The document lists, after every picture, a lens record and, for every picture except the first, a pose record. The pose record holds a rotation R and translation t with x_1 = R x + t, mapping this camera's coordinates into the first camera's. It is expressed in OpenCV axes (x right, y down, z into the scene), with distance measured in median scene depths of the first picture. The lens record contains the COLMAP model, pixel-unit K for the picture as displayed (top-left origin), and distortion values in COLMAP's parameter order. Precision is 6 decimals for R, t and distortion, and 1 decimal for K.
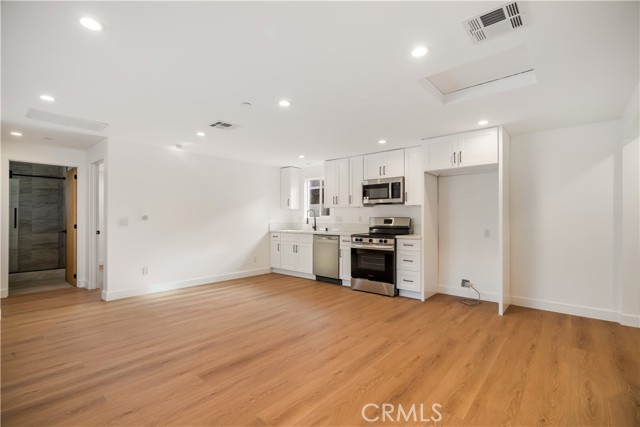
lens RADIAL K [[299.1, 0, 317.8], [0, 299.1, 213.5], [0, 0, 1]] dist [0.001319, 0.000358]
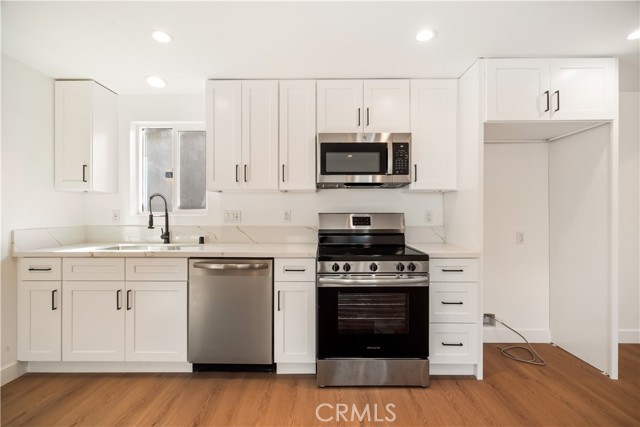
lens RADIAL K [[299.1, 0, 317.8], [0, 299.1, 213.5], [0, 0, 1]] dist [0.001319, 0.000358]
pose [[0.757710, -0.000793, 0.652591, -0.147608], [-0.008926, 0.999893, 0.011578, 0.008117], [-0.652531, -0.014598, 0.757622, 0.637361]]
